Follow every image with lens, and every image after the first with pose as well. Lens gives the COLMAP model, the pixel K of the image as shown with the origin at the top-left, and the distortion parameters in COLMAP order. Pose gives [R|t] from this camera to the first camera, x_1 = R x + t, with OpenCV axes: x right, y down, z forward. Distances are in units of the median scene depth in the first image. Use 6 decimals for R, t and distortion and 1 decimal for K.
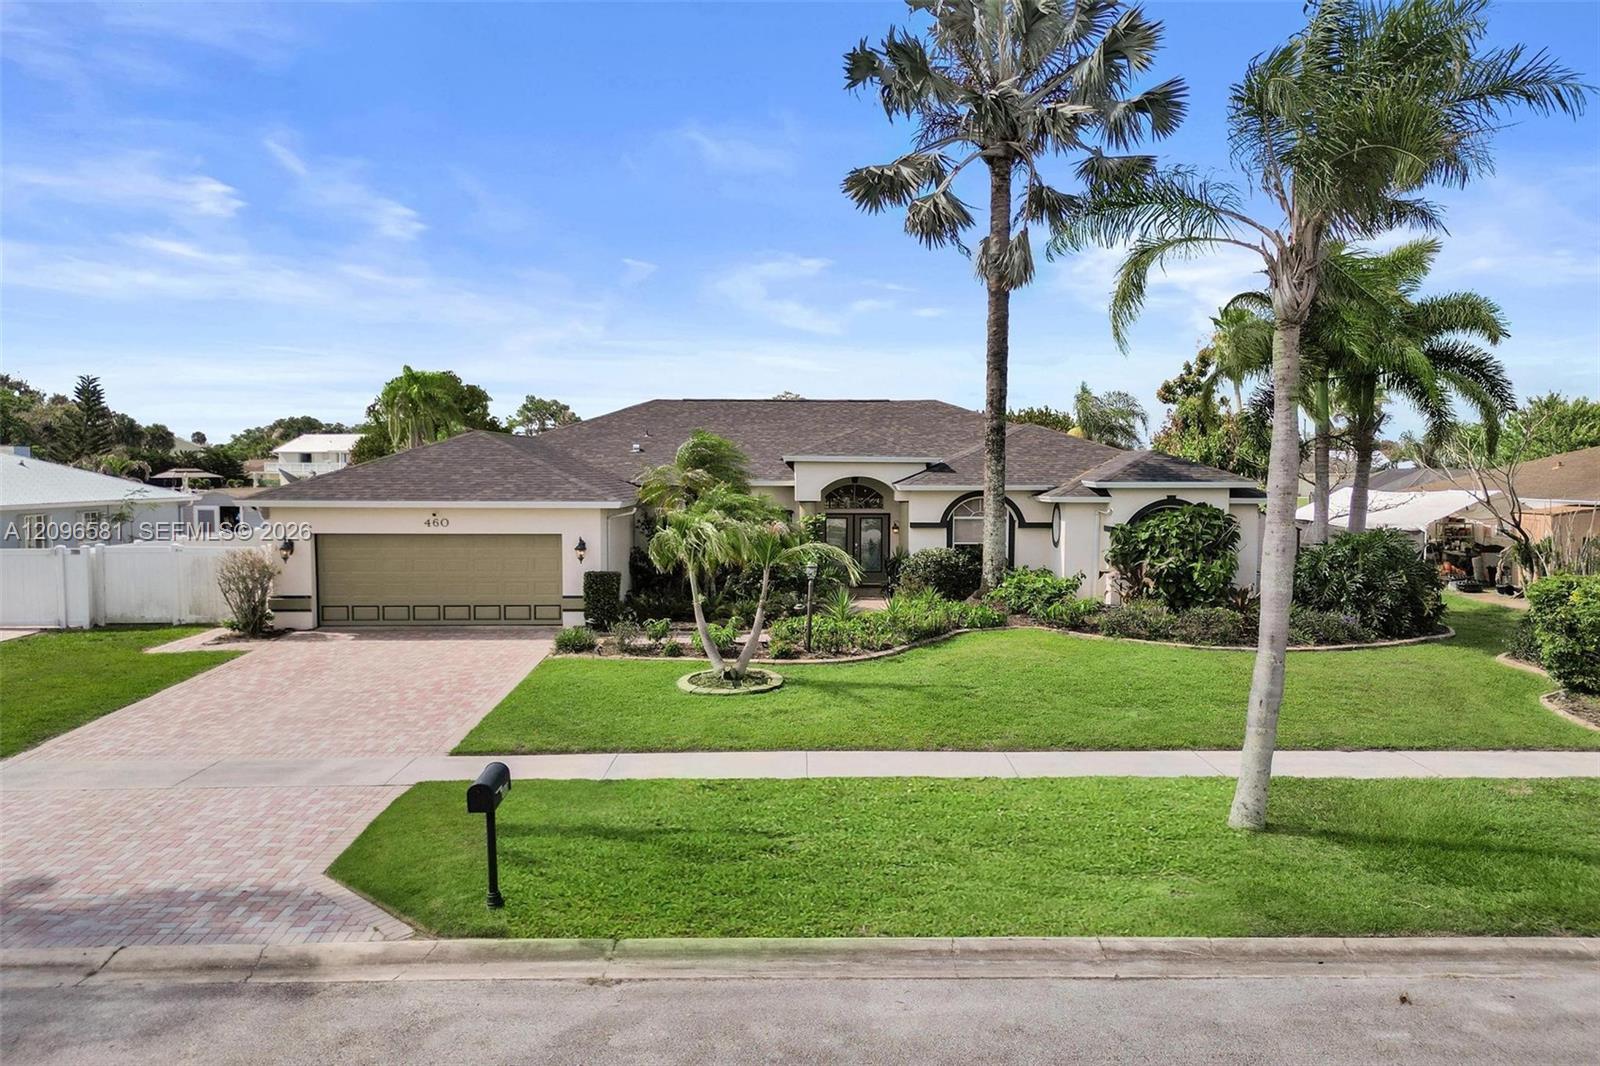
lens RADIAL K [[1122.6, 0, 802.9], [0, 1122.6, 496.4], [0, 0, 1]] dist [0.074579, -0.067222]
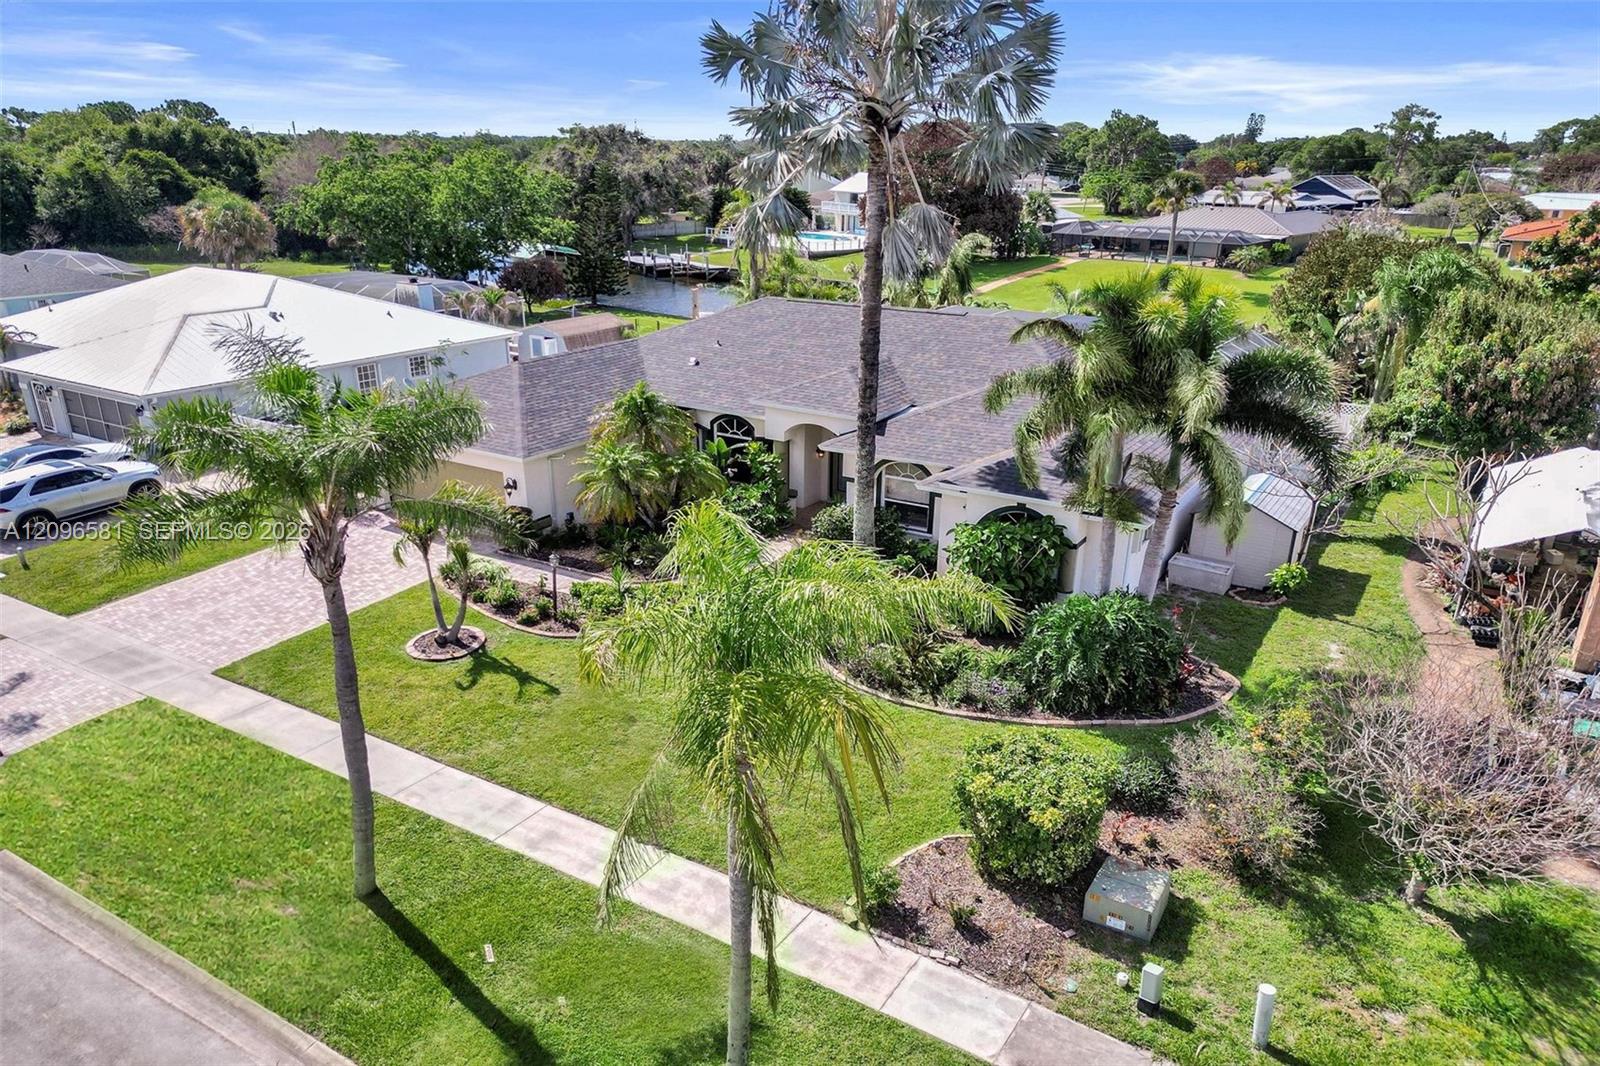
lens RADIAL K [[1111.1, 0, 804.1], [0, 1111.1, 600.2], [0, 0, 1]] dist [0.074321, -0.078624]
pose [[0.839176, 0.209812, -0.501760, 0.753925], [-0.021920, 0.934888, 0.354265, -0.292100], [0.543418, -0.286293, 0.789135, 0.134682]]
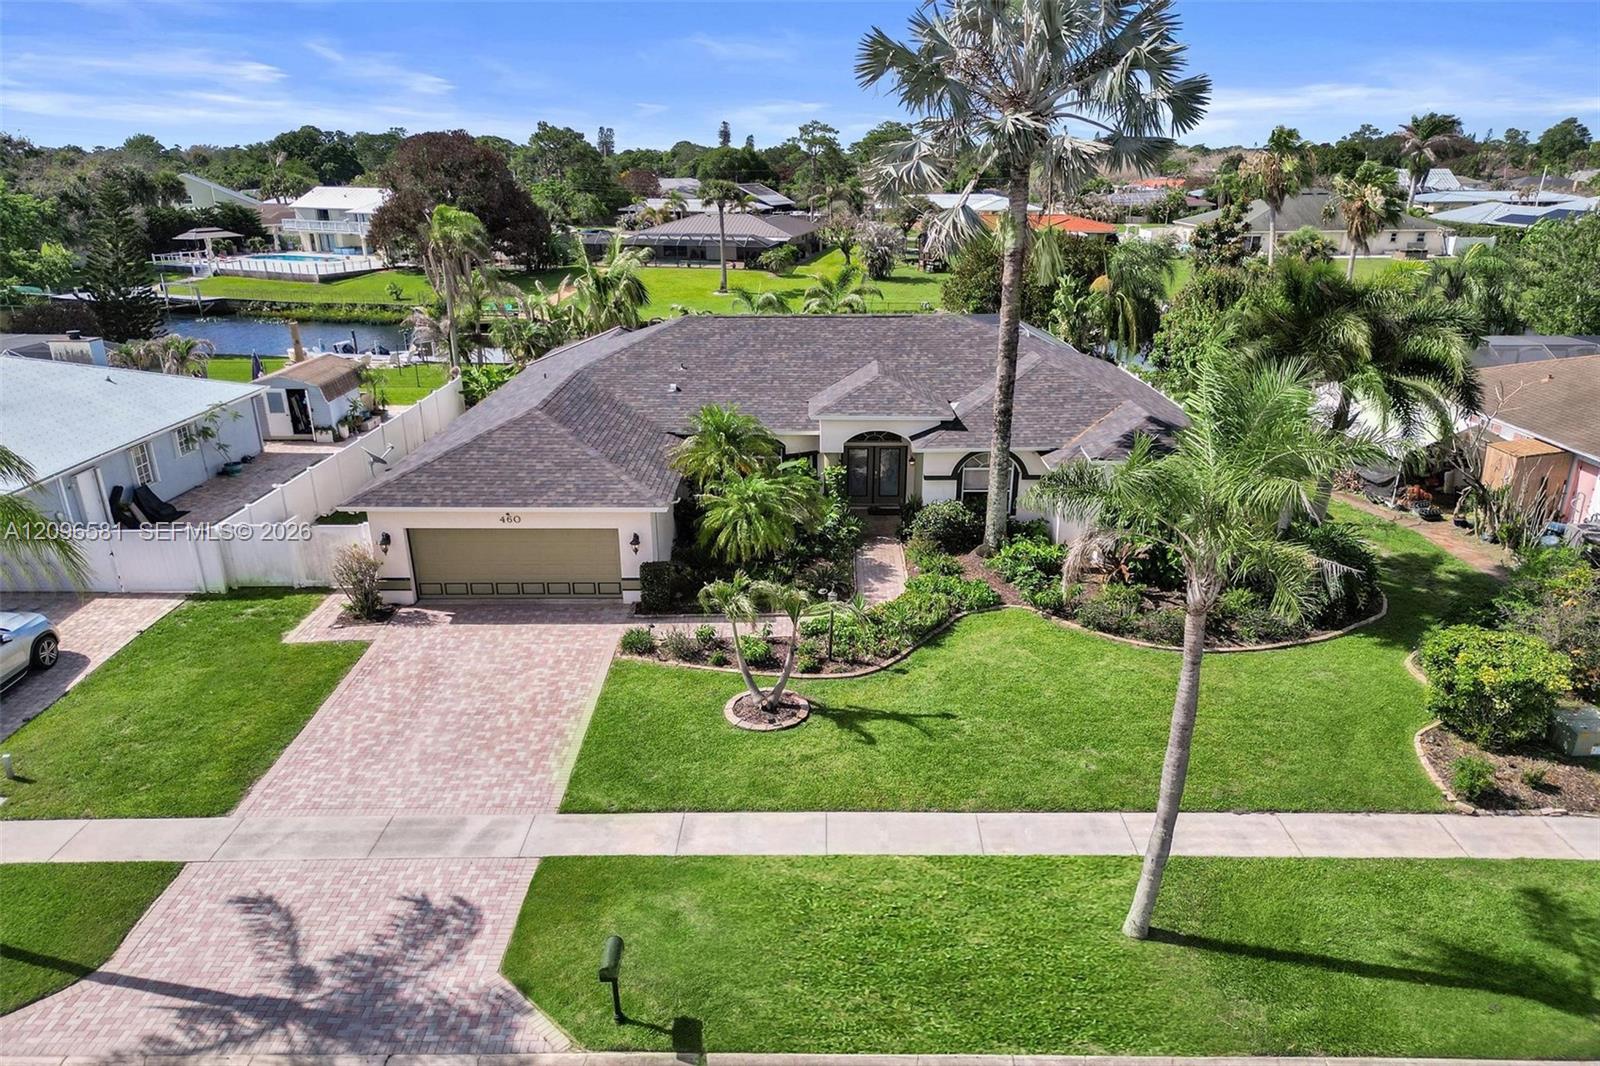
lens RADIAL K [[1123.5, 0, 803.1], [0, 1123.5, 571.1], [0, 0, 1]] dist [0.080393, -0.082395]
pose [[0.999696, 0.003672, -0.024393, 0.004443], [0.004269, 0.948182, 0.317699, -0.292785], [0.024296, -0.317707, 0.947878, -0.104902]]
